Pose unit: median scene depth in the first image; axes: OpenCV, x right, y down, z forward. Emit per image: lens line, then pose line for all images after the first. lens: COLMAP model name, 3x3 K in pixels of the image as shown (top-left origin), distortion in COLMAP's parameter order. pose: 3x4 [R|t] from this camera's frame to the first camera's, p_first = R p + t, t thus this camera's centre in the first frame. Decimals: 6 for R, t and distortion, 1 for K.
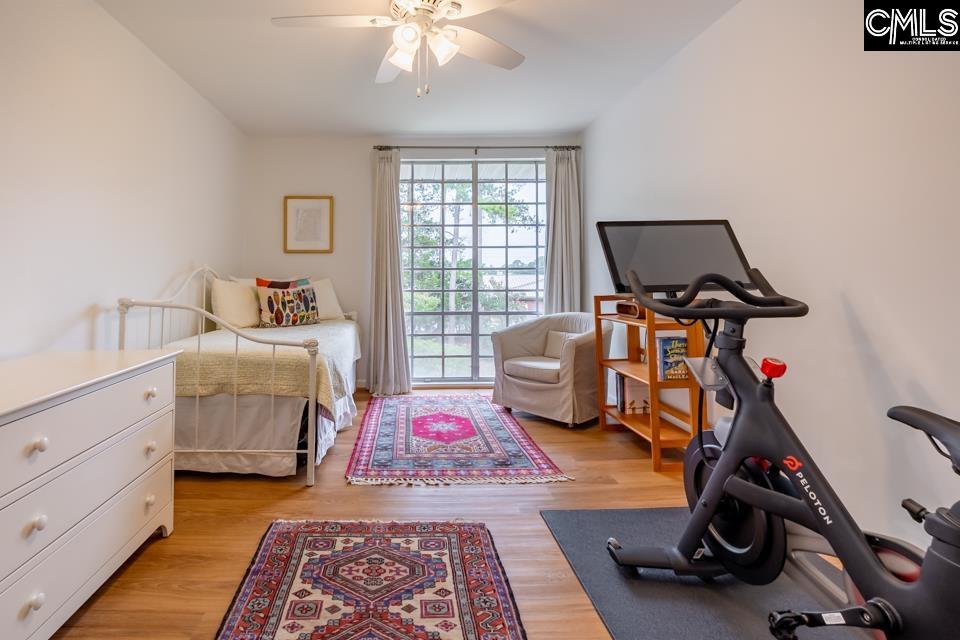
lens RADIAL K [[460.3, 0, 435.8], [0, 460.3, 264.7], [0, 0, 1]] dist [0.001102, -0.000827]
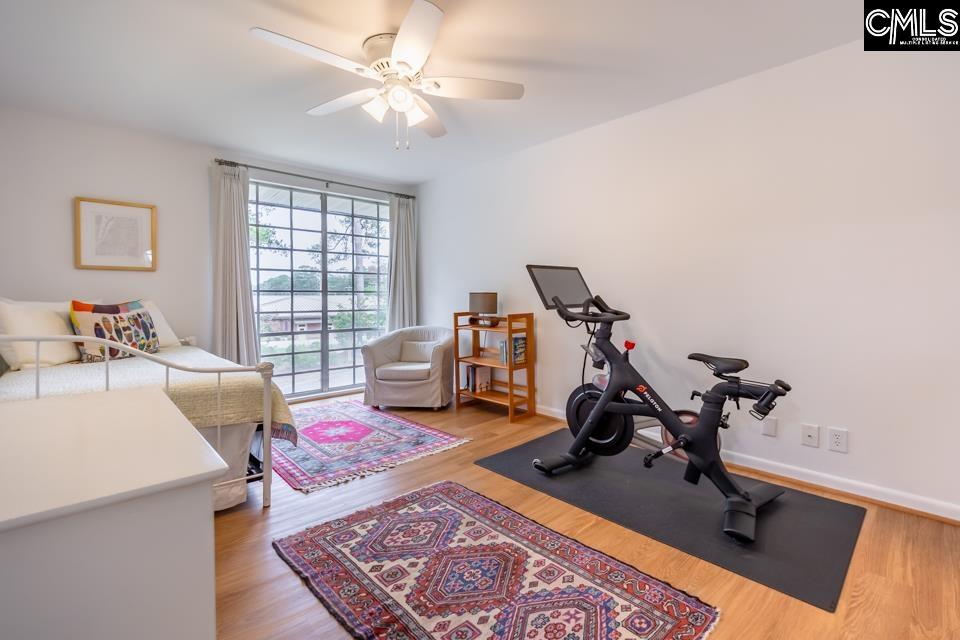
lens RADIAL K [[396.1, 0, 480.9], [0, 396.1, 306.7], [0, 0, 1]] dist [0.000668, -0.000142]
pose [[0.766627, -0.013970, 0.641941, -0.399239], [-0.017668, 0.998926, 0.042838, -0.003083], [-0.641850, -0.044183, 0.765556, 0.043212]]
